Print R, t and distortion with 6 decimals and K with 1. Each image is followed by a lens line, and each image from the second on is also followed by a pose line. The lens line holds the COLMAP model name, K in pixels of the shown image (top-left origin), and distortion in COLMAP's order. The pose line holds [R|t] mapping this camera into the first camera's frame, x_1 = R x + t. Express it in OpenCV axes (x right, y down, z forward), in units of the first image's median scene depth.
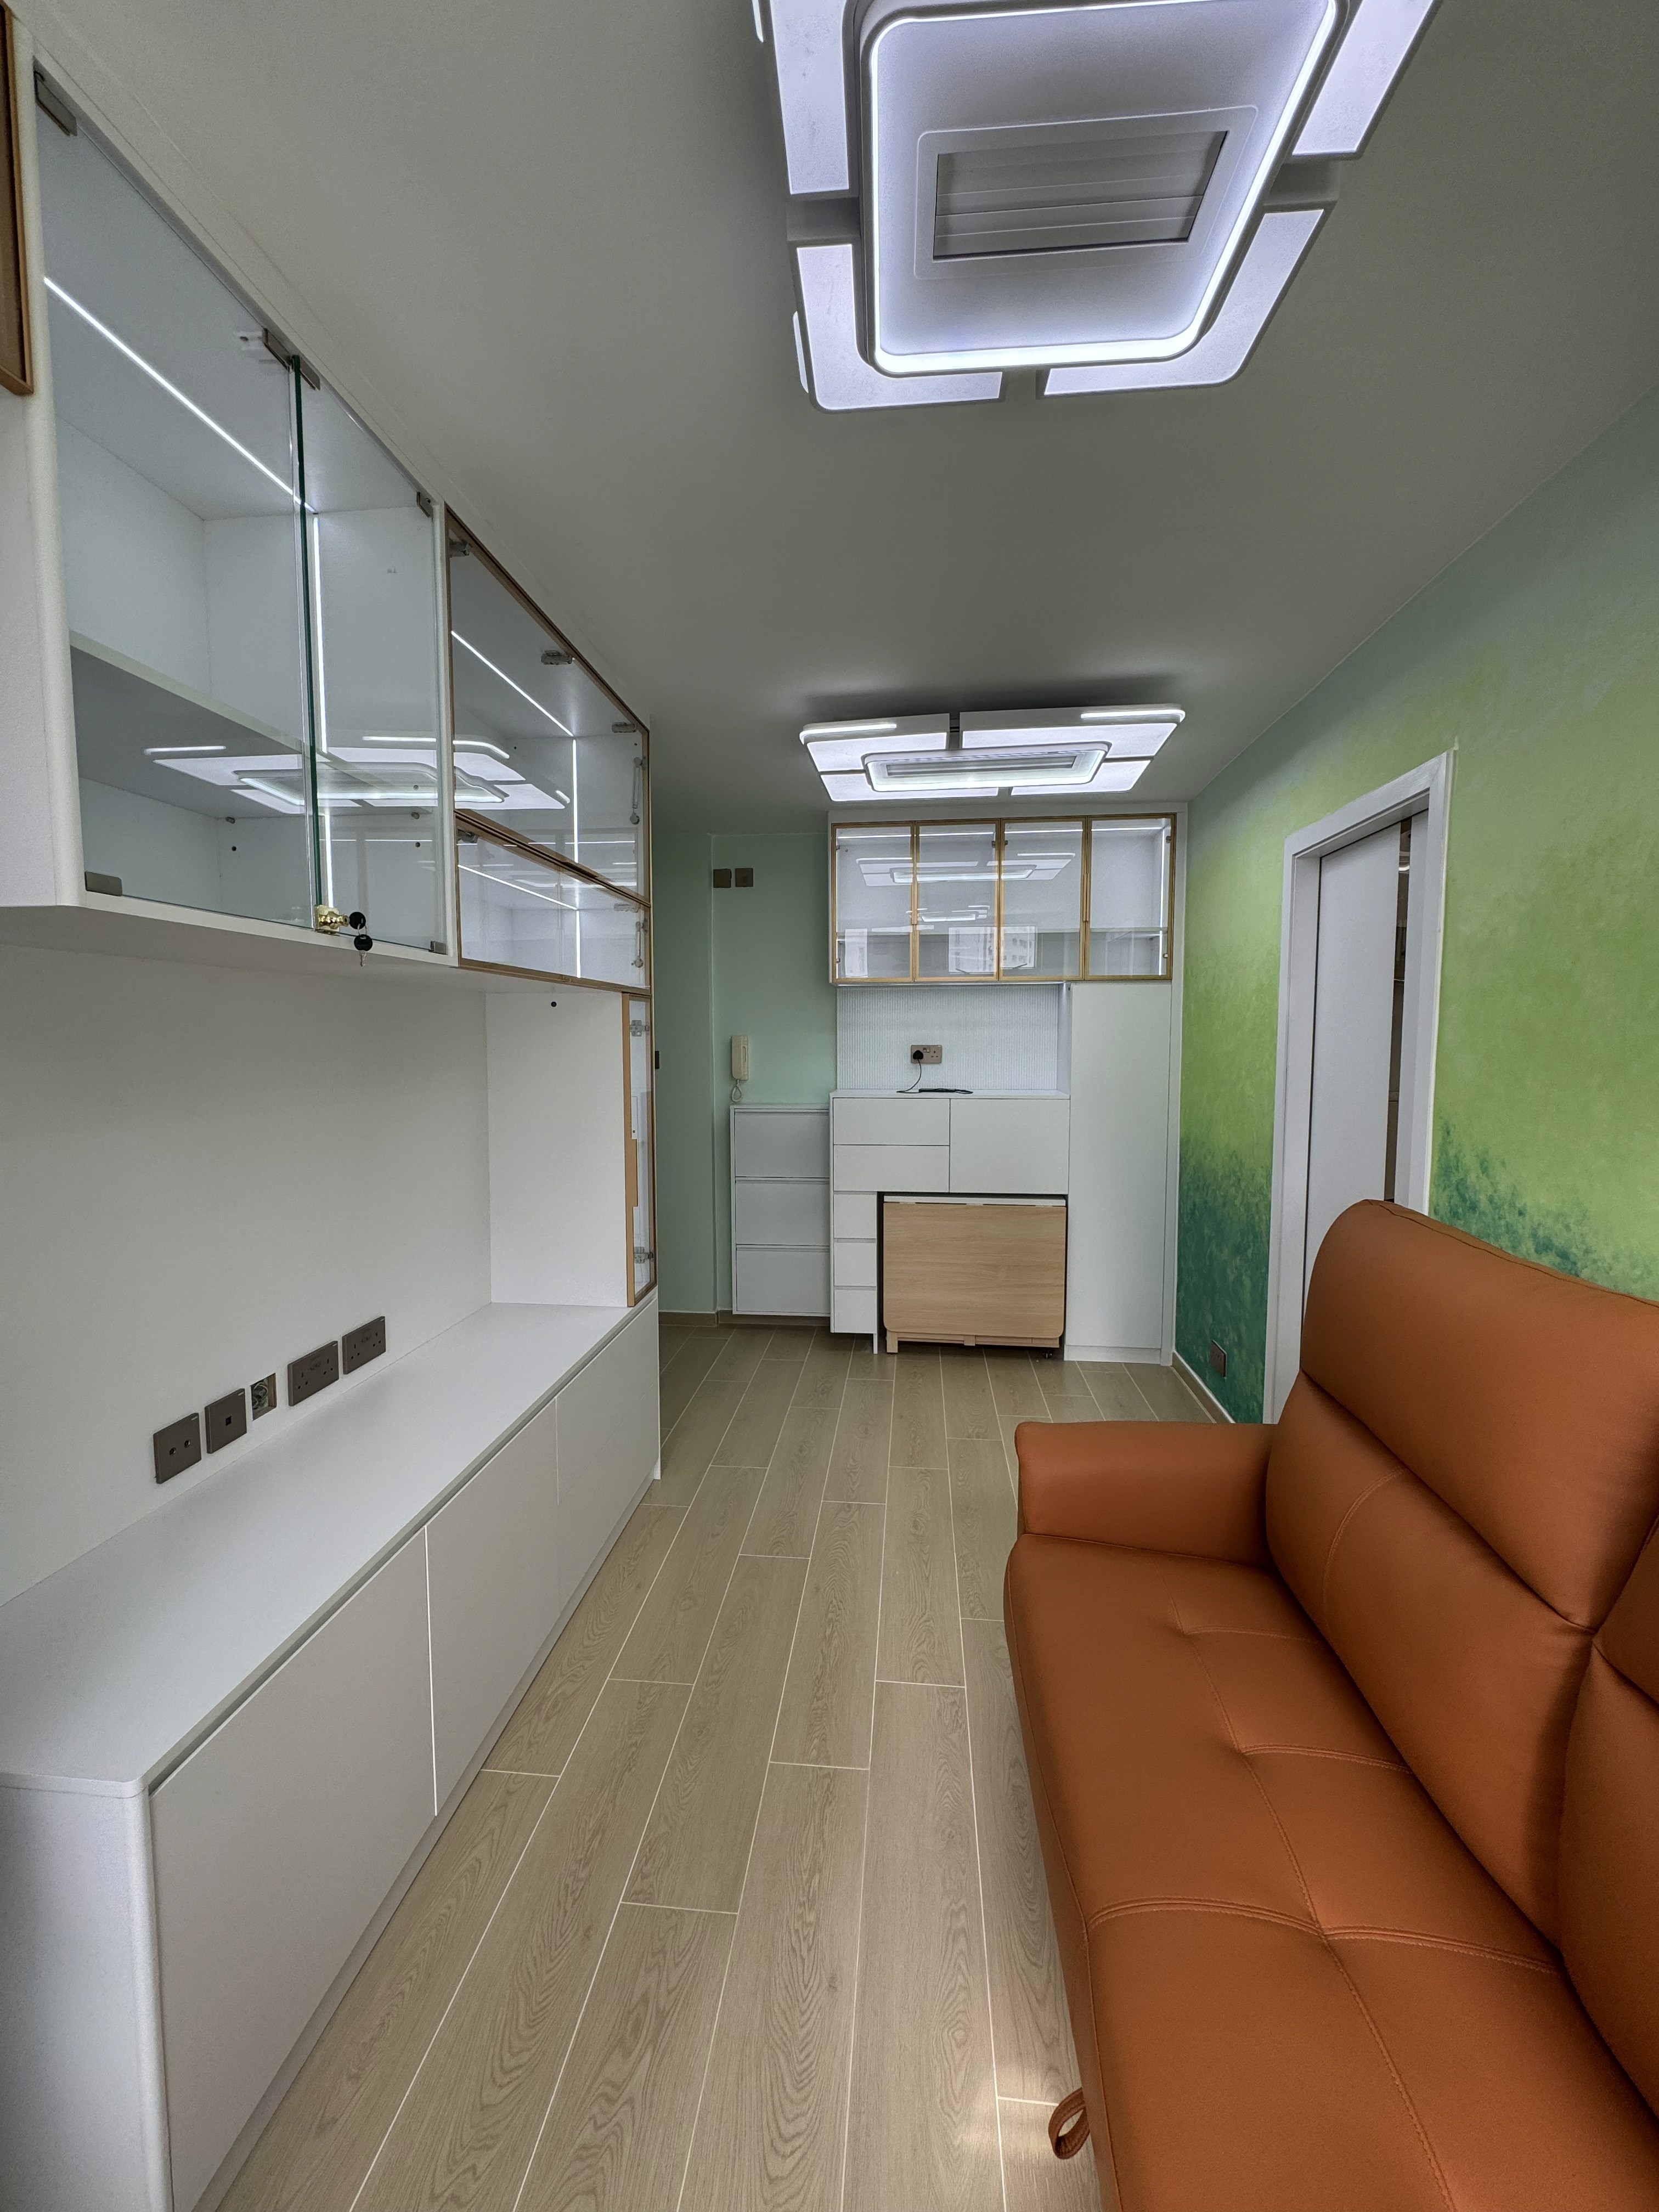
lens RADIAL K [[878.8, 0, 830.1], [0, 878.8, 1104.7], [0, 0, 1]] dist [-0.011198, 0.000502]
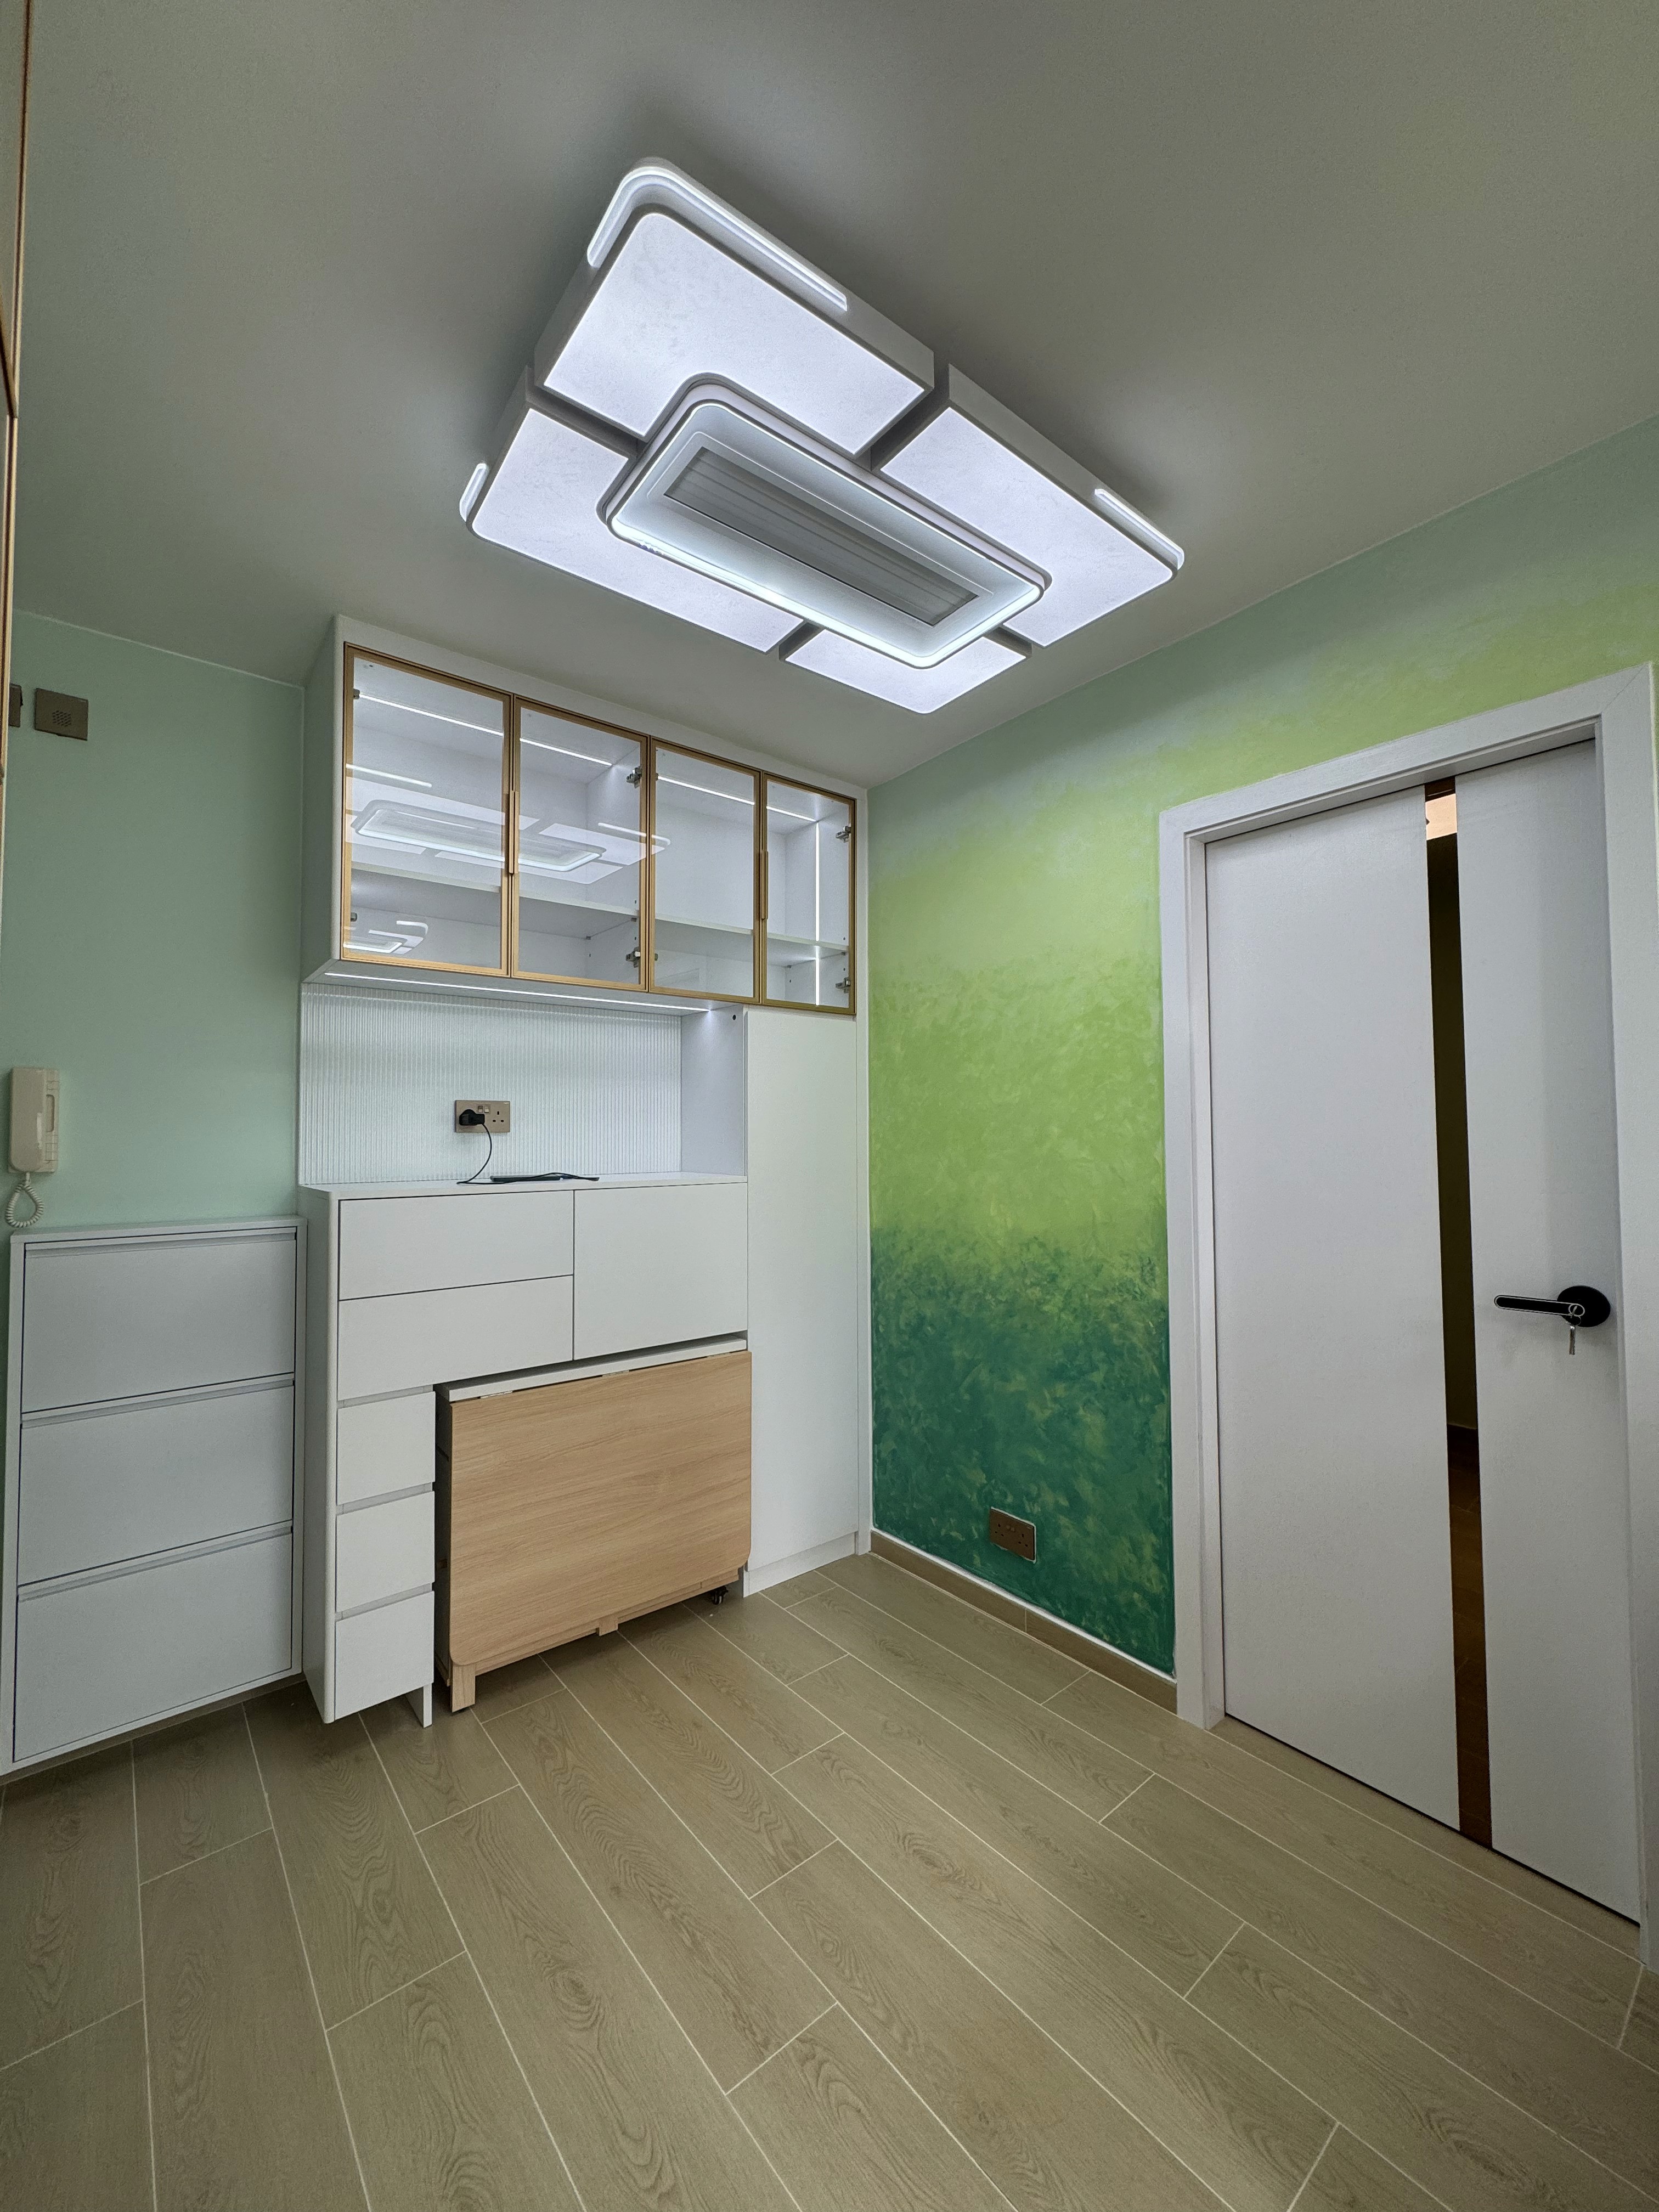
lens RADIAL K [[878.8, 0, 842.7], [0, 878.8, 1102.0], [0, 0, 1]] dist [-0.011198, 0.000502]
pose [[0.701552, 0.026195, 0.712137, -0.142045], [0.058312, 0.993863, -0.094003, 0.000172], [-0.710229, 0.107474, 0.695718, 0.474808]]
